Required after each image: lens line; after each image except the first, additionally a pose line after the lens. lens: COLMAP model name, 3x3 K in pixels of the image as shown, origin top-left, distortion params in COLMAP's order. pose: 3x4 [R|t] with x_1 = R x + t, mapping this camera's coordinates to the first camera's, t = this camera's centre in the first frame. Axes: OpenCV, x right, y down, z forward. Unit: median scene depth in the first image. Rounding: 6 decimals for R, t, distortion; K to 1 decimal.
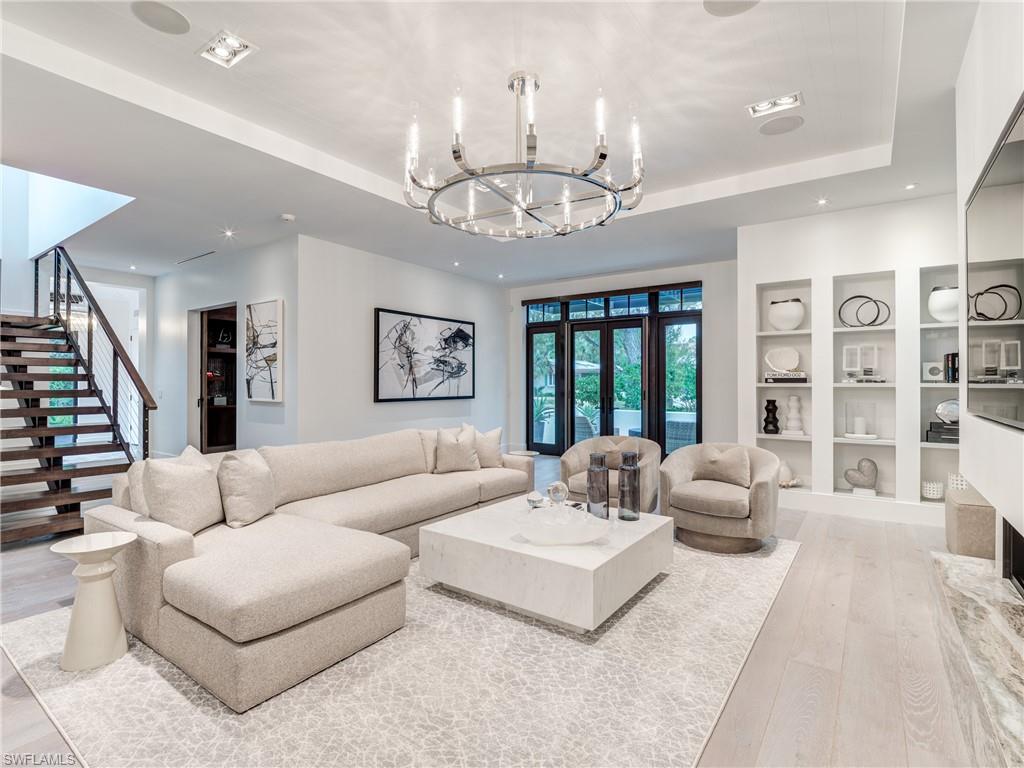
lens RADIAL K [[505.2, 0, 512.2], [0, 505.2, 381.2], [0, 0, 1]] dist [-0.005653, -0.000822]
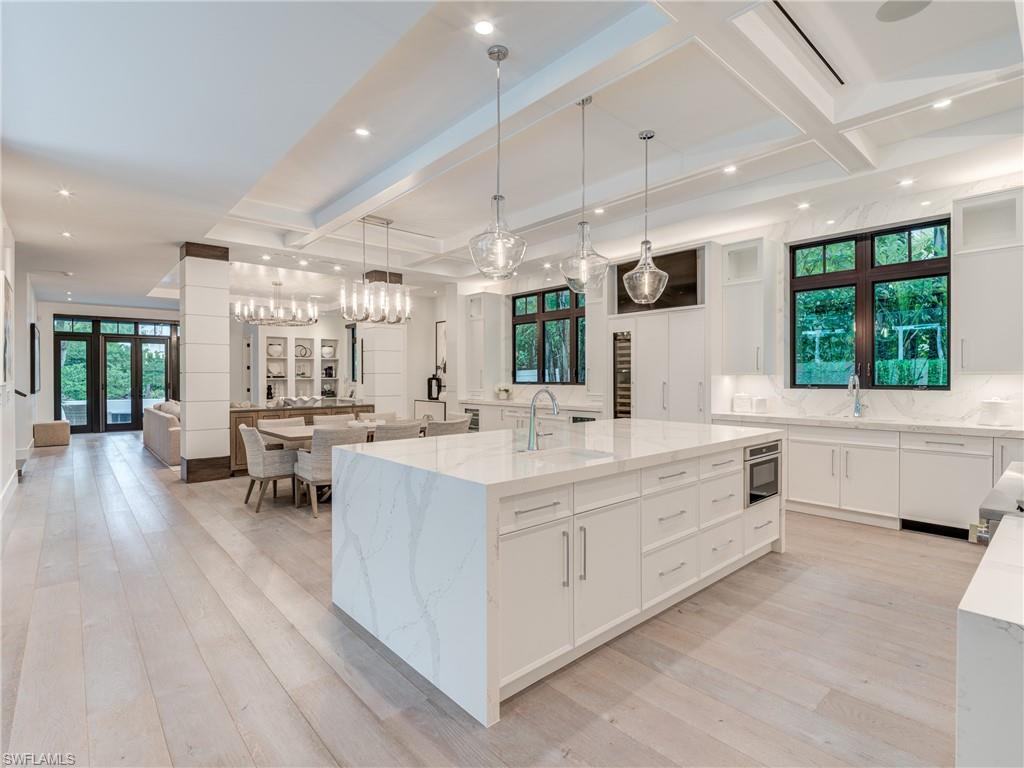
lens RADIAL K [[505.2, 0, 515.4], [0, 505.2, 380.6], [0, 0, 1]] dist [-0.005653, -0.000822]
pose [[0.214969, -0.010126, 0.976568, -1.033183], [0.001426, 0.999948, 0.010055, -0.004011], [-0.976620, -0.000769, 0.214973, -0.421791]]
